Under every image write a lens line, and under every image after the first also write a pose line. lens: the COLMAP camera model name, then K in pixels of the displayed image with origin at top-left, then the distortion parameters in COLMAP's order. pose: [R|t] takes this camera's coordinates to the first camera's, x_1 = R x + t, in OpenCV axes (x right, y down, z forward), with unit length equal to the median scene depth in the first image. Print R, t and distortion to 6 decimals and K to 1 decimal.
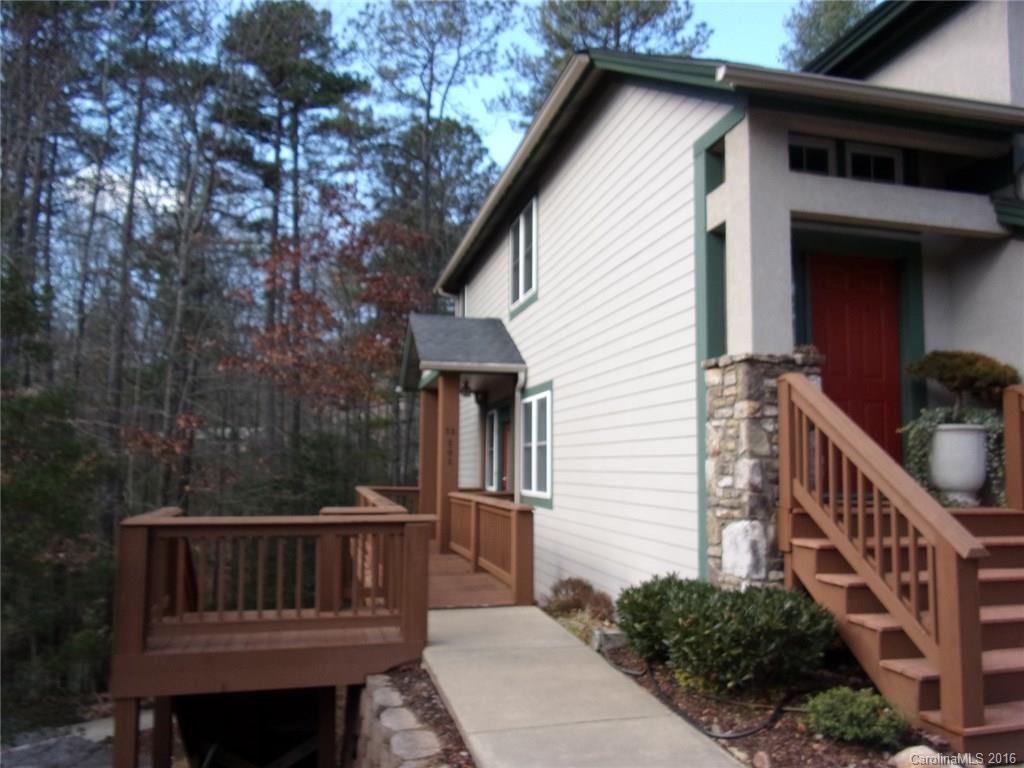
lens RADIAL K [[736.7, 0, 512.0], [0, 736.7, 384.0], [0, 0, 1]] dist [-0.023328, 0.002491]
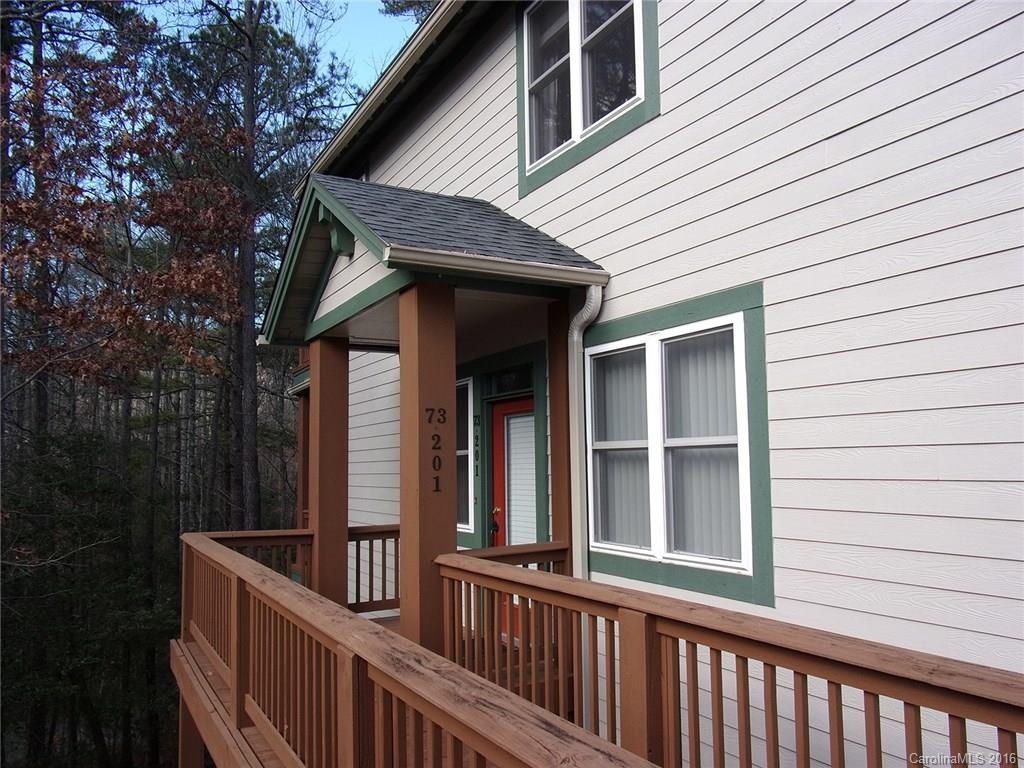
lens RADIAL K [[780.8, 0, 511.1], [0, 780.8, 411.7], [0, 0, 1]] dist [-0.004756, -0.000238]
pose [[0.964984, -0.003169, 0.262290, -0.163380], [-0.008095, 0.999091, 0.041855, 0.041394], [-0.262185, -0.042512, 0.964081, 0.535378]]
